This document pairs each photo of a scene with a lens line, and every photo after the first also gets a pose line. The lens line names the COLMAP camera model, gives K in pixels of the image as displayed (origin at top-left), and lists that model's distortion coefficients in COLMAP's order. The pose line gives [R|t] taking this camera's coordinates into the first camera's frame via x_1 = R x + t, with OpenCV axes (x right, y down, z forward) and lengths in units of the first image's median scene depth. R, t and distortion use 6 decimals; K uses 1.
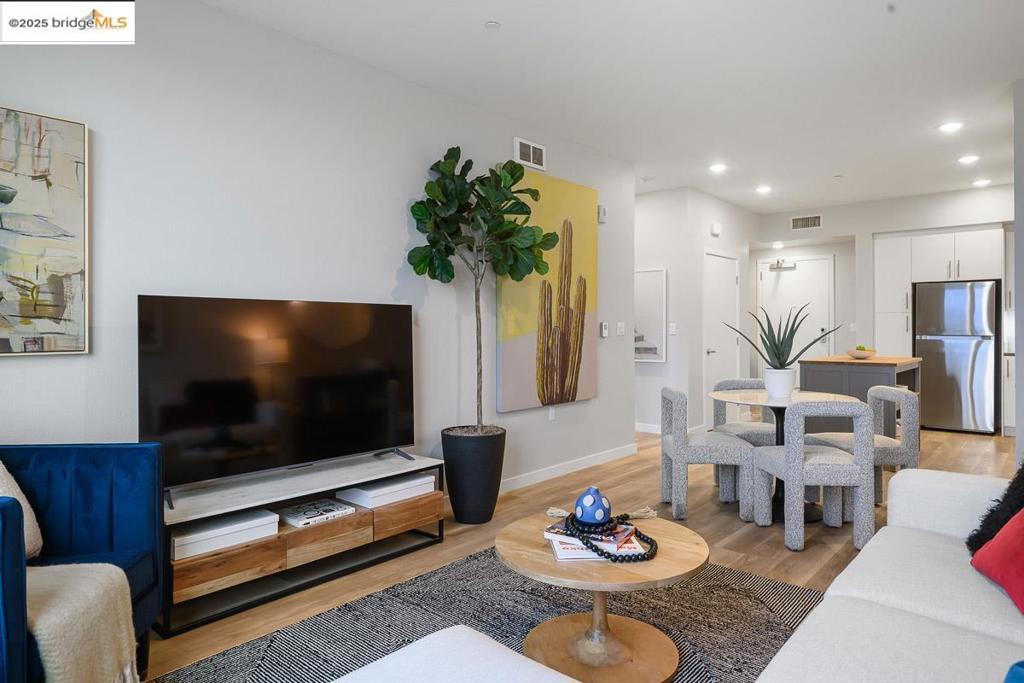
lens RADIAL K [[624.5, 0, 513.9], [0, 624.5, 327.1], [0, 0, 1]] dist [-0.004345, 0.008452]
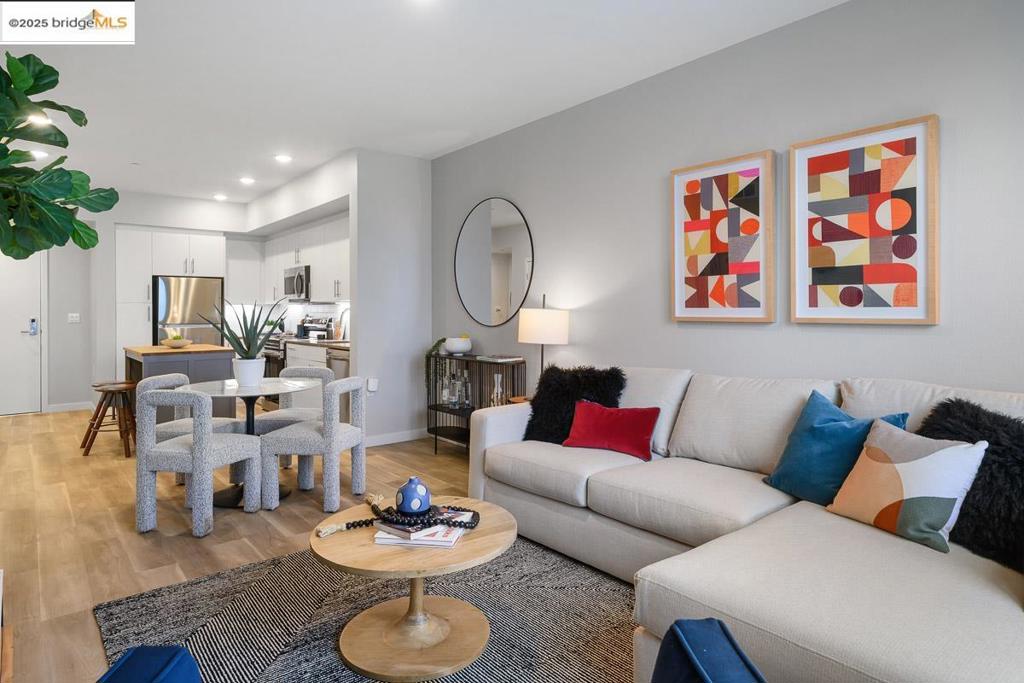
lens RADIAL K [[585.9, 0, 522.0], [0, 585.9, 314.2], [0, 0, 1]] dist [-0.009794, 0.005256]
pose [[0.150694, -0.003024, 0.988576, -0.375913], [0.004761, 0.999986, 0.002333, -0.005414], [-0.988569, 0.004355, 0.150706, 0.326192]]
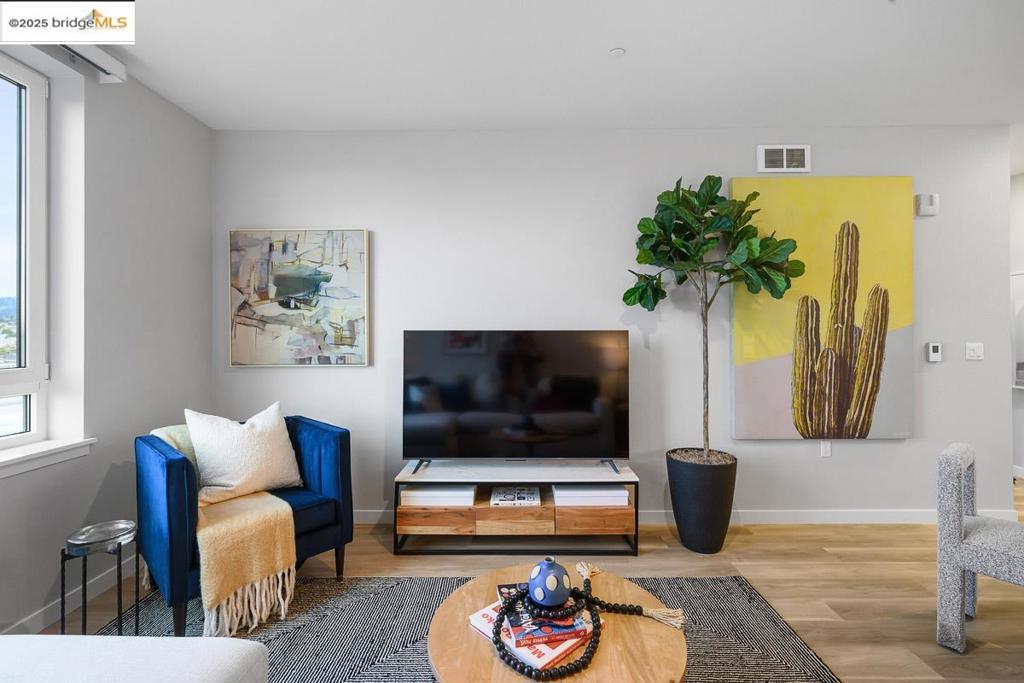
lens RADIAL K [[466.1, 0, 514.4], [0, 466.1, 330.0], [0, 0, 1]] dist [-0.005223, 0.003397]
pose [[0.657216, -0.006822, -0.753672, 0.258433], [0.002573, 0.999974, -0.006808, -0.022699], [0.753698, 0.002535, 0.657216, 0.244931]]
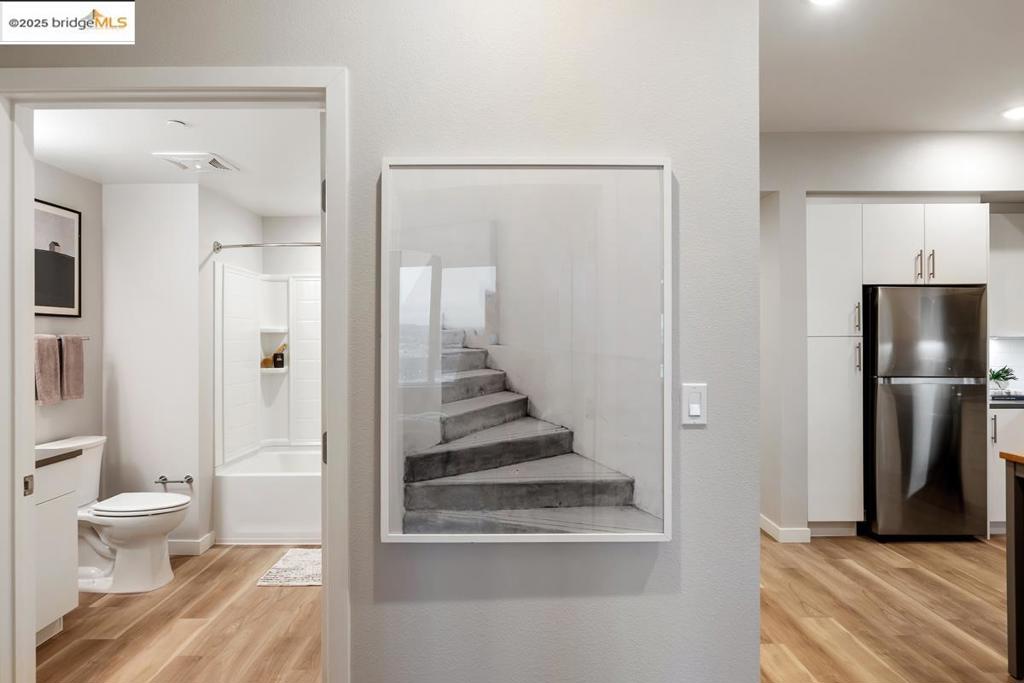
lens RADIAL K [[585.9, 0, 508.9], [0, 585.9, 334.9], [0, 0, 1]] dist [-0.009794, 0.005256]
pose [[0.753684, 0.004002, 0.657224, 0.057355], [0.001781, 0.999965, -0.008131, -0.030950], [-0.657234, 0.007298, 0.753651, 1.183619]]
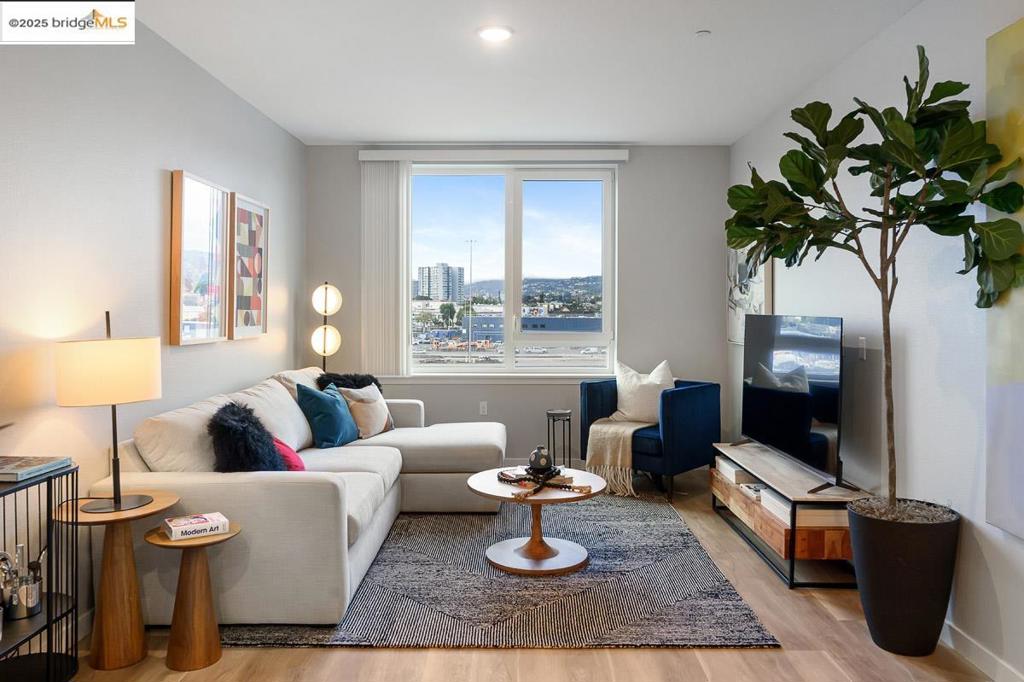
lens RADIAL K [[750.5, 0, 502.9], [0, 750.5, 315.6], [0, 0, 1]] dist [-0.000114, -0.002068]
pose [[-0.768021, 0.007765, -0.640378, 0.597193], [-0.000731, 0.999915, 0.013001, -0.036527], [0.640425, 0.010453, -0.767950, 1.063907]]
